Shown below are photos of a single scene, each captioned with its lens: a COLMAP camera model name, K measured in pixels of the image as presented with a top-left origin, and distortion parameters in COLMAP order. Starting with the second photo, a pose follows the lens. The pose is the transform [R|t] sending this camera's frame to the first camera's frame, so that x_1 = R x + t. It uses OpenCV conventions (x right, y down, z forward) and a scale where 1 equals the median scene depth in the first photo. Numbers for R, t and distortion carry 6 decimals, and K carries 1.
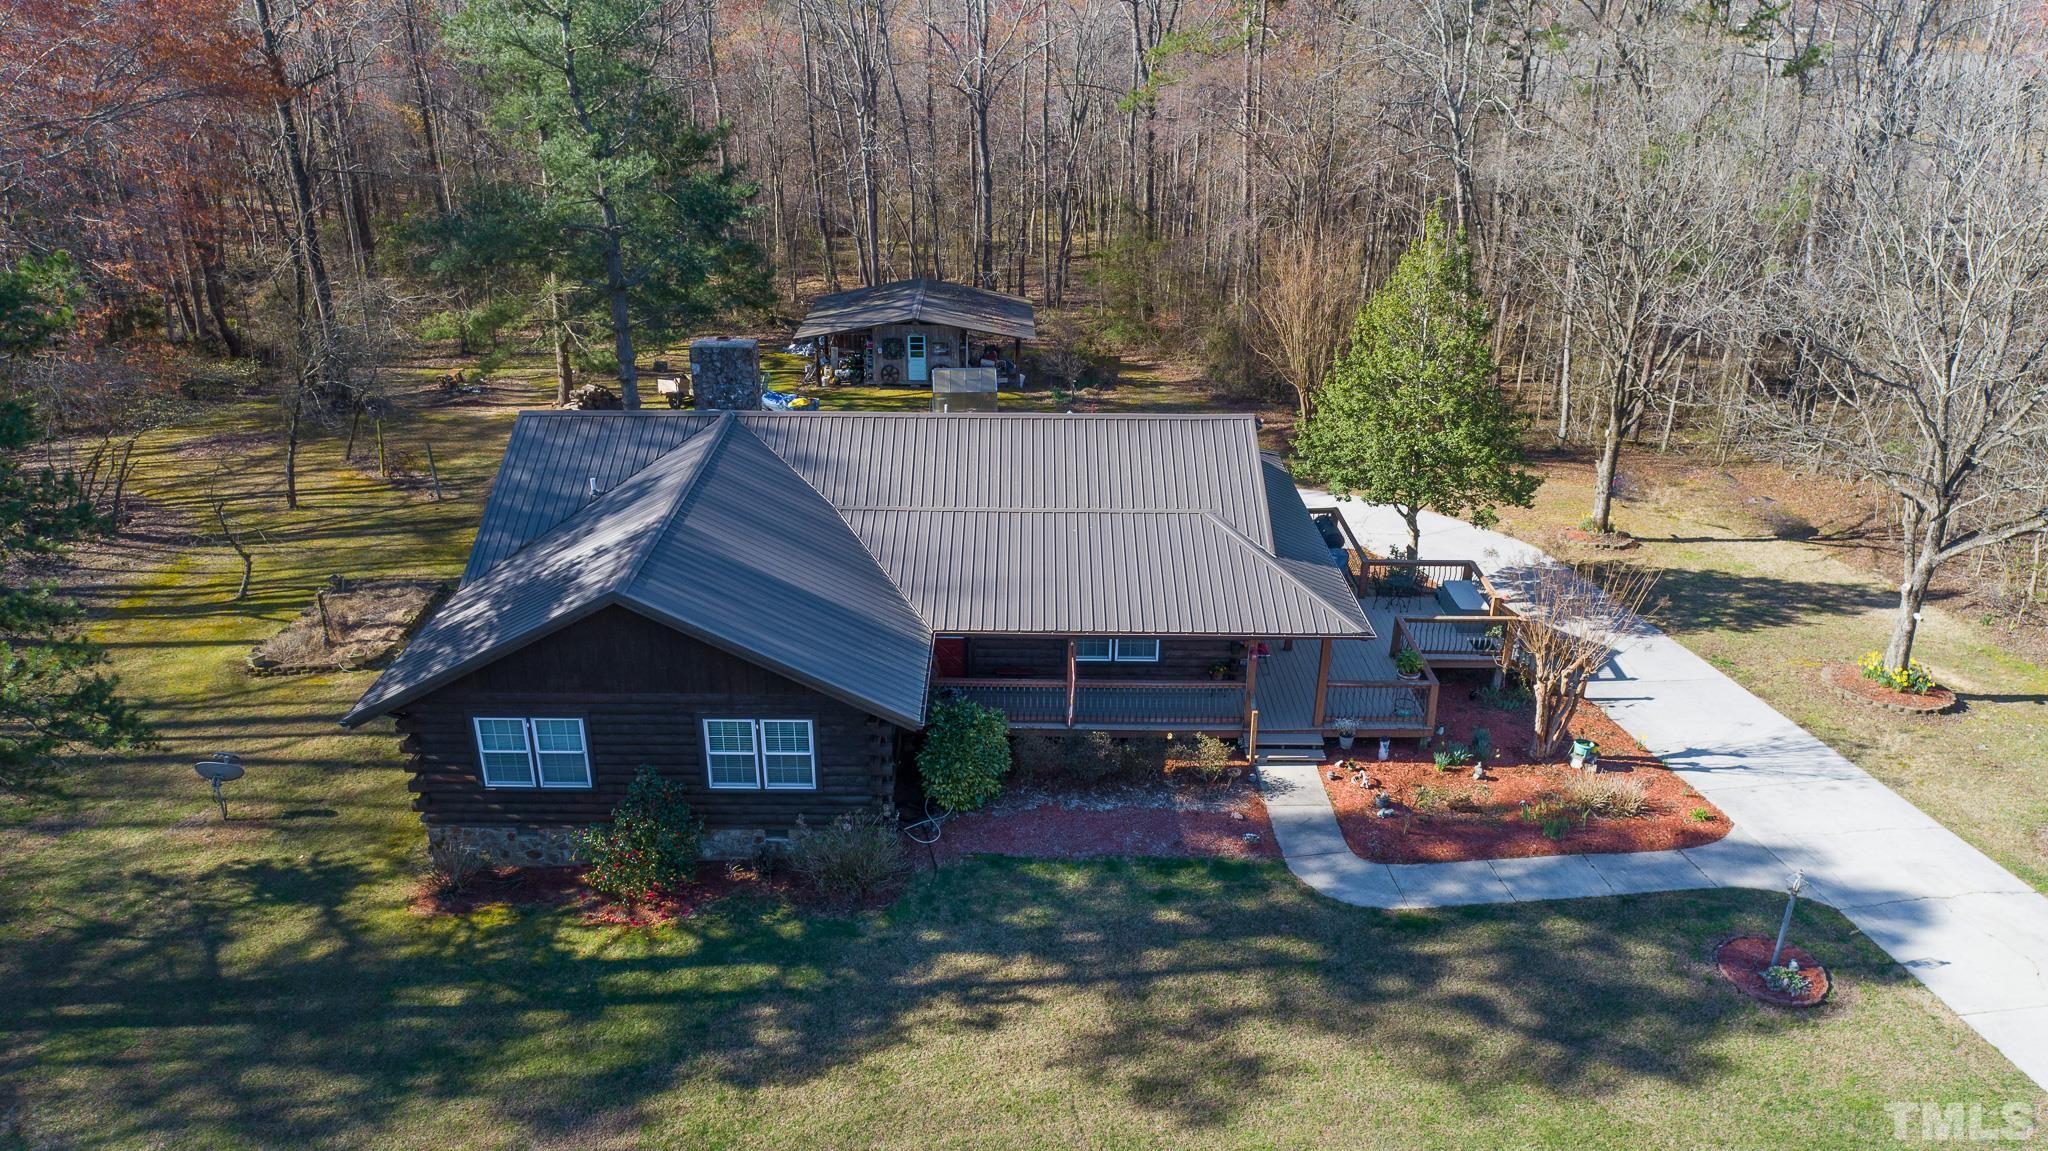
lens RADIAL K [[1392.5, 0, 1025.4], [0, 1392.5, 574.4], [0, 0, 1]] dist [0.007633, 0.002460]
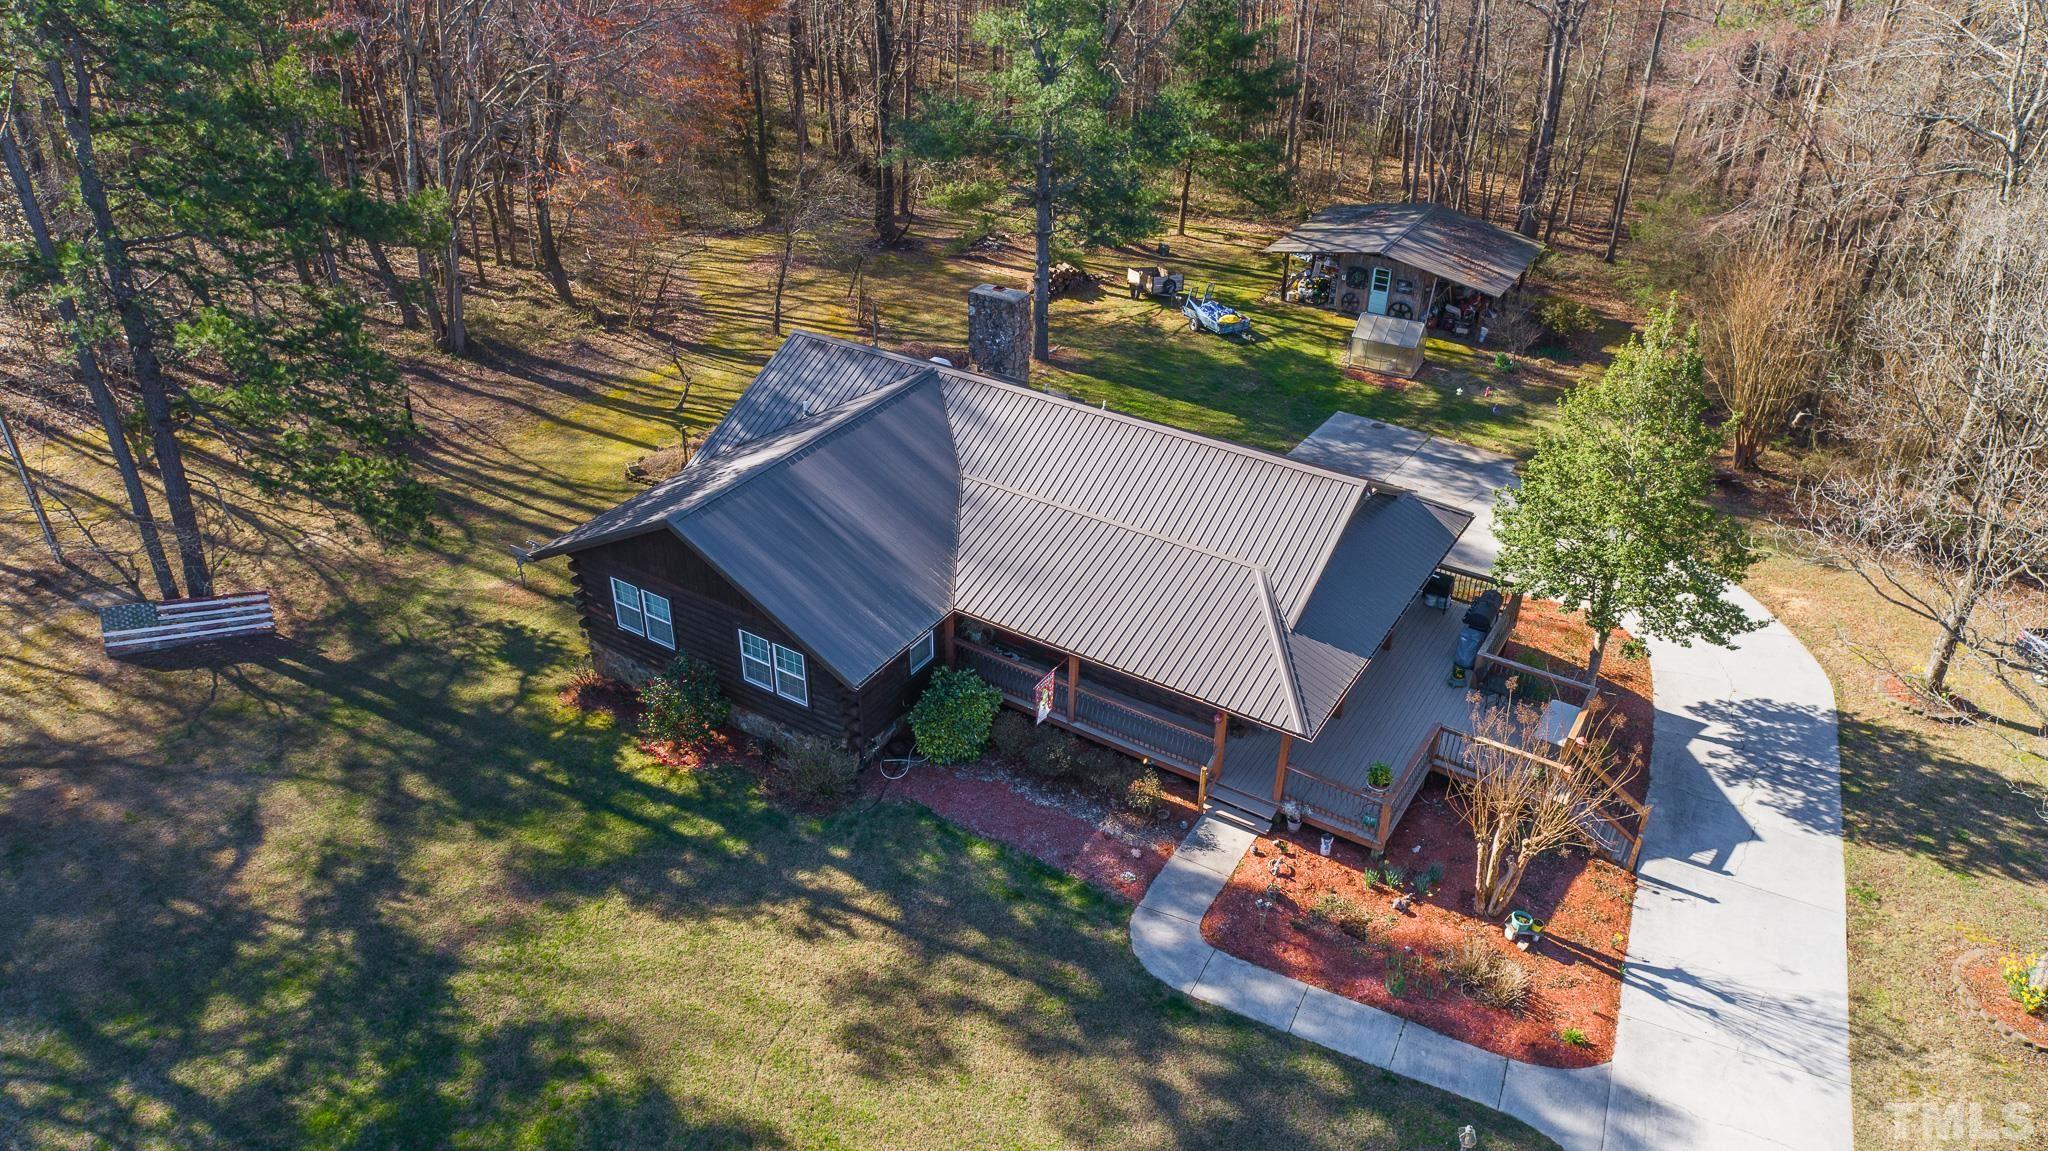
lens RADIAL K [[1392.5, 0, 1027.6], [0, 1392.5, 586.8], [0, 0, 1]] dist [0.007633, 0.002460]
pose [[0.846635, 0.286055, -0.448756, 0.511338], [-0.220435, 0.956011, 0.193522, -0.219848], [0.484374, -0.064921, 0.872449, 0.016461]]
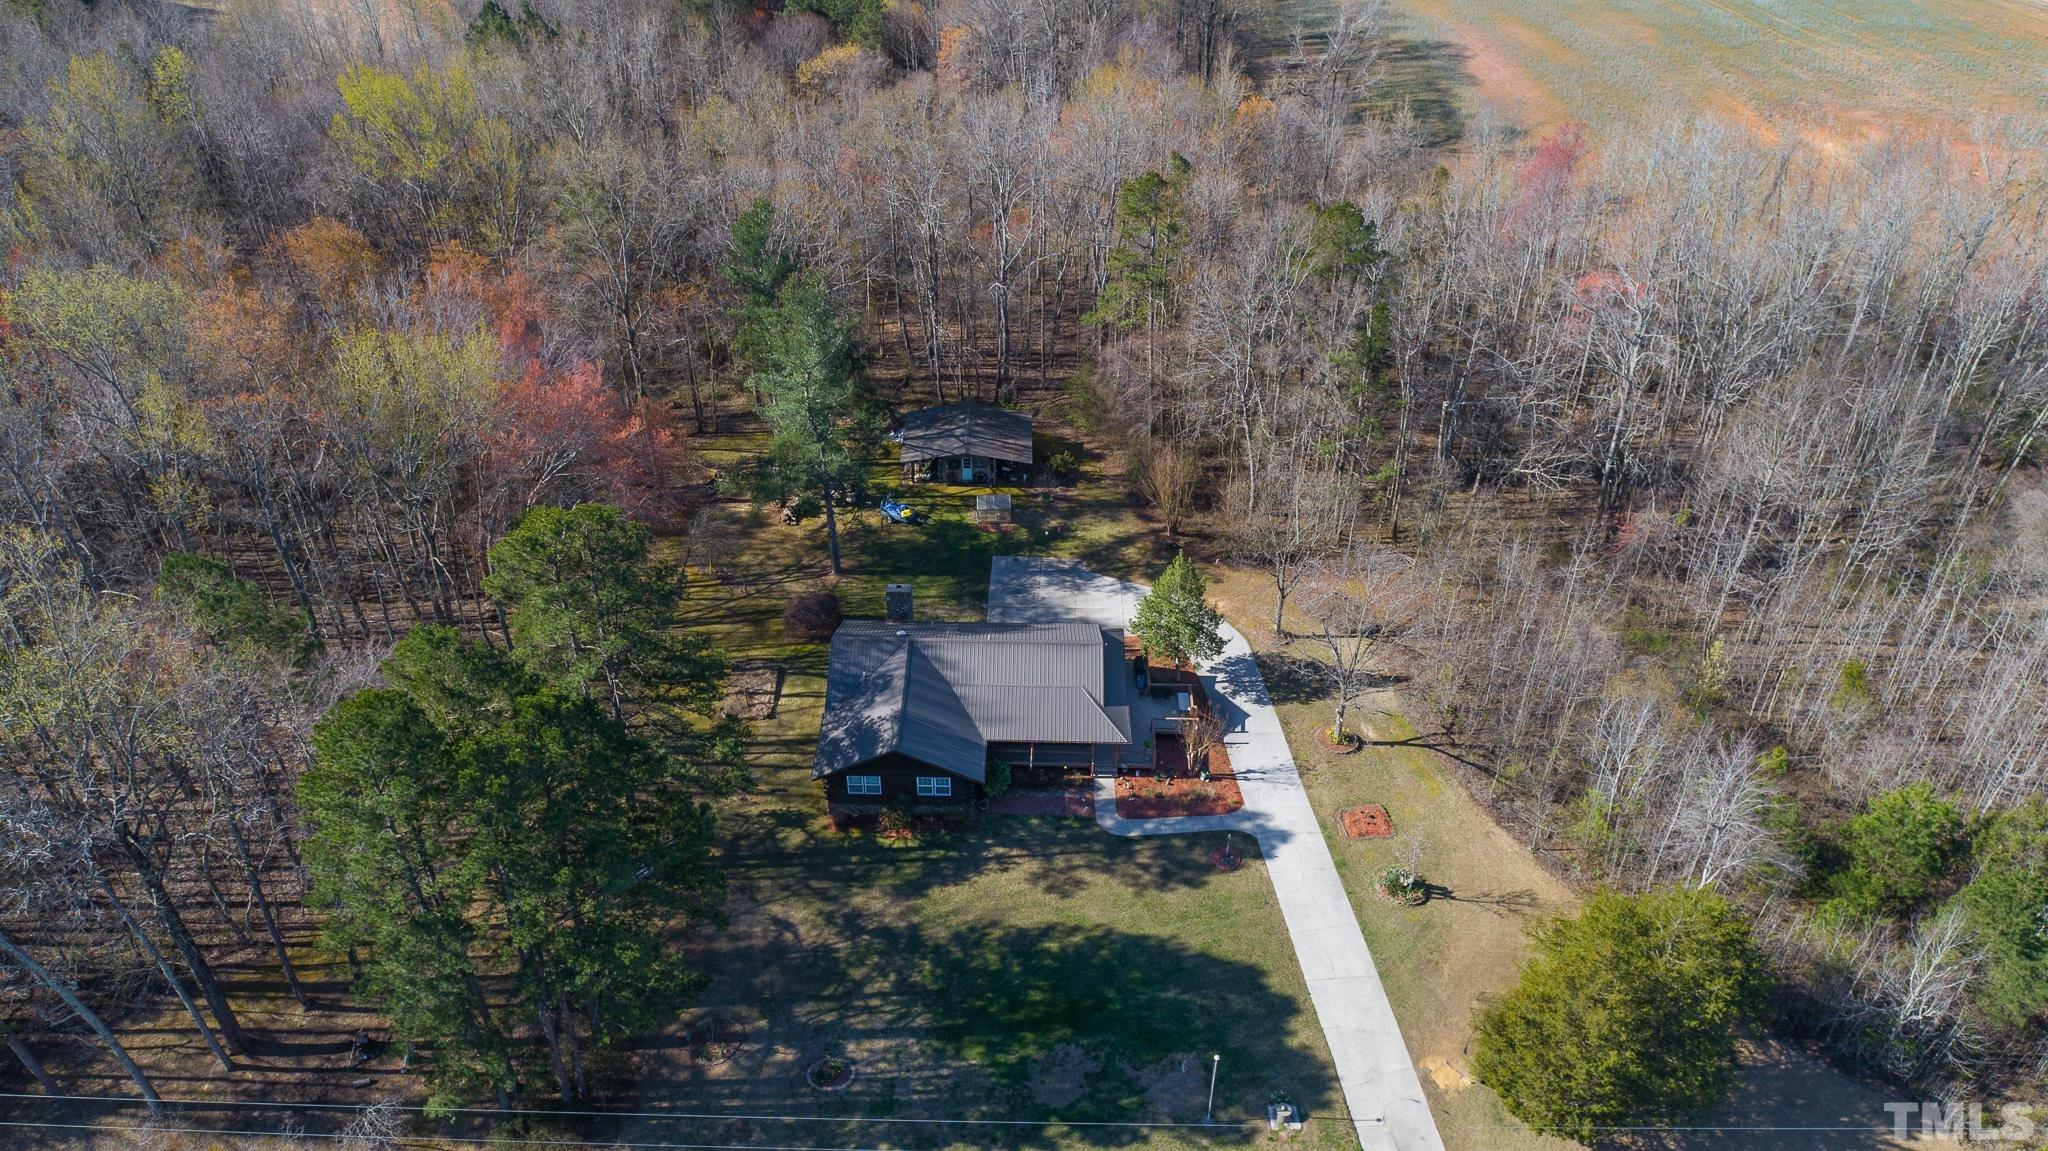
lens RADIAL K [[1392.5, 0, 1030.4], [0, 1392.5, 570.6], [0, 0, 1]] dist [0.007633, 0.002460]
pose [[0.999913, 0.012534, -0.004191, 0.034803], [-0.011373, 0.977596, 0.210184, -0.988747], [0.006732, -0.210118, 0.977653, -1.955437]]
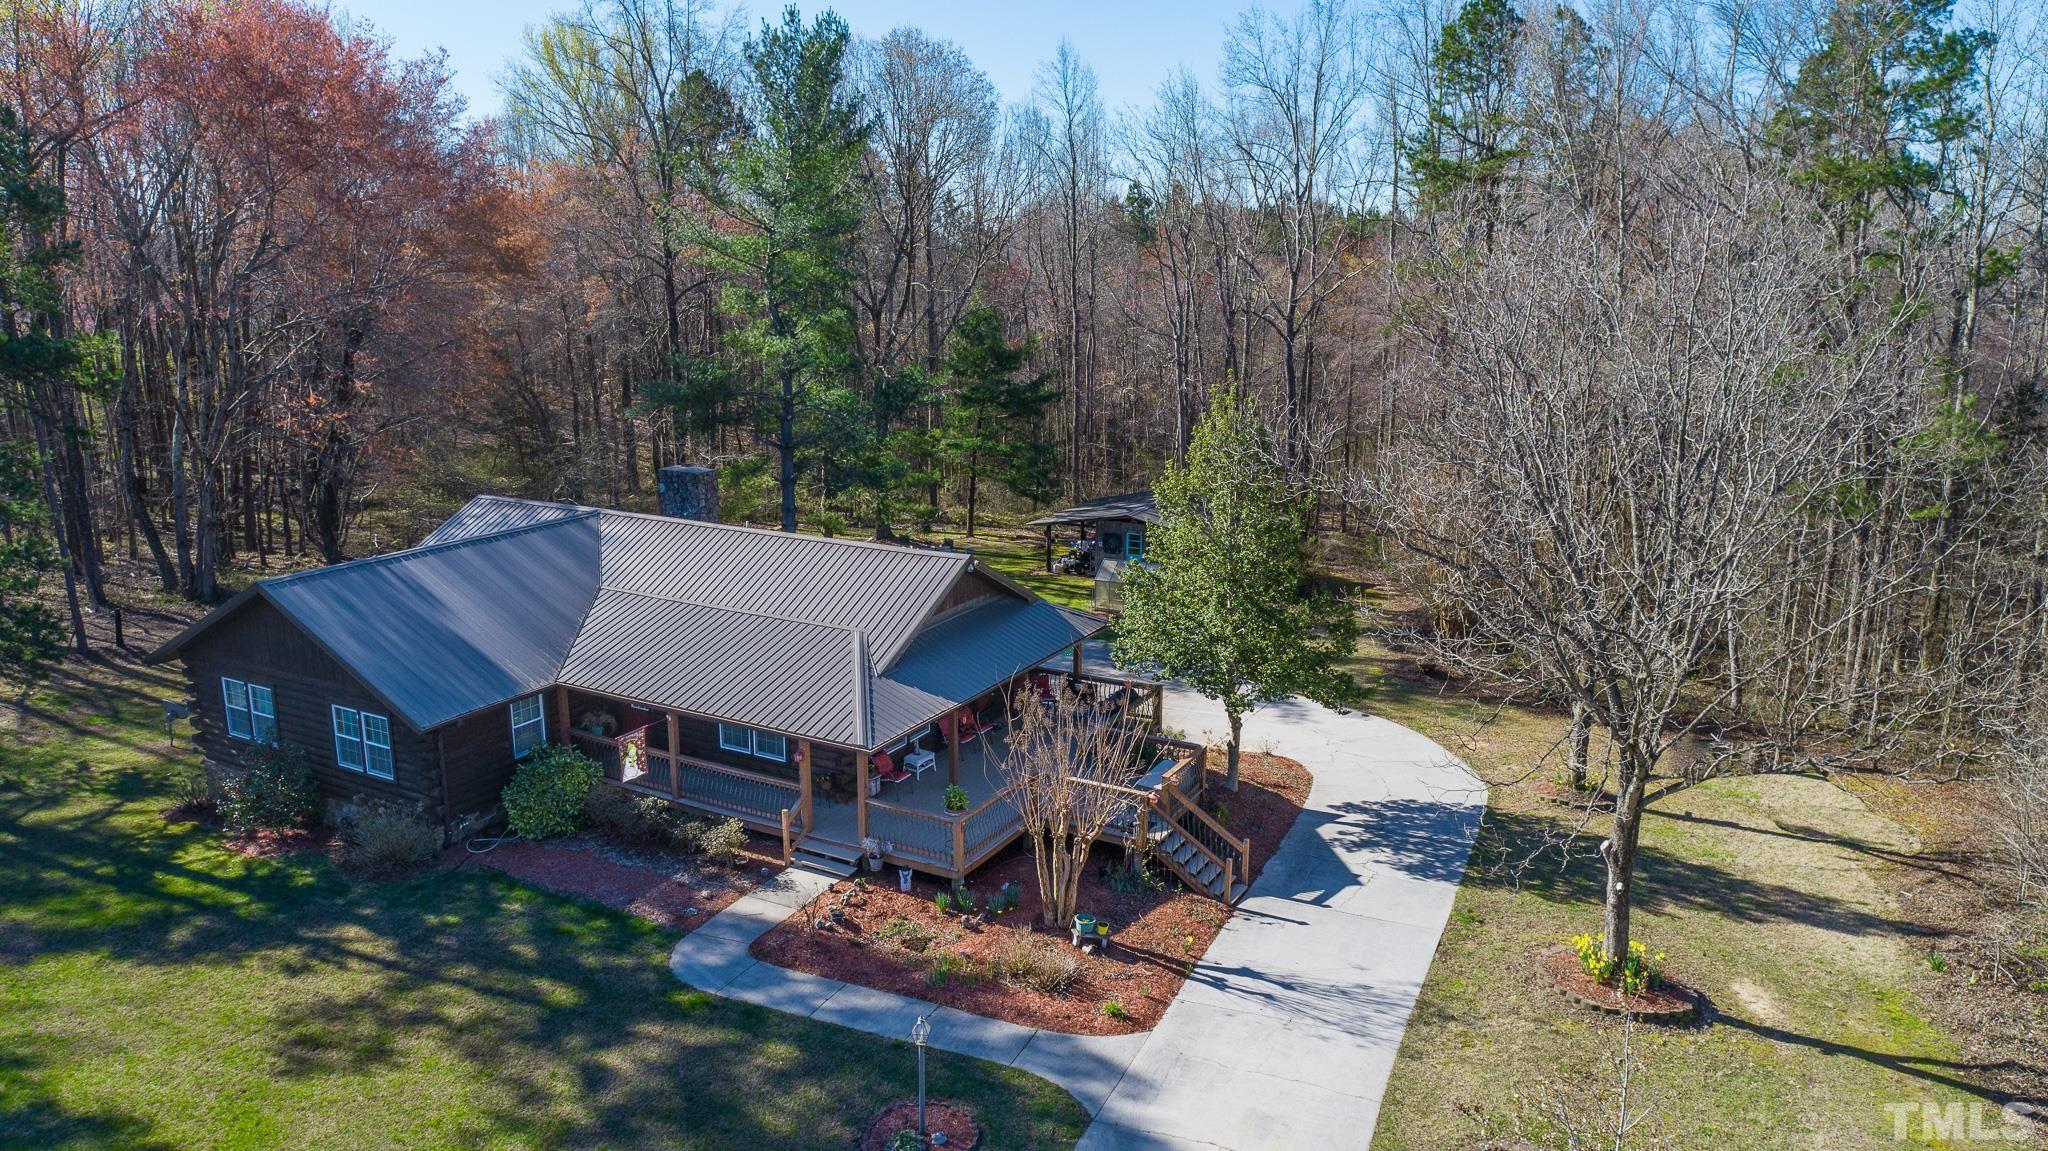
lens RADIAL K [[1303.4, 0, 1058.8], [0, 1303.4, 580.7], [0, 0, 1]] dist [0.020533, 0.005296]
pose [[0.882482, 0.112993, -0.456572, 0.805665], [-0.193966, 0.971756, -0.134415, 0.027270], [0.428489, 0.207178, 0.879474, 0.214137]]
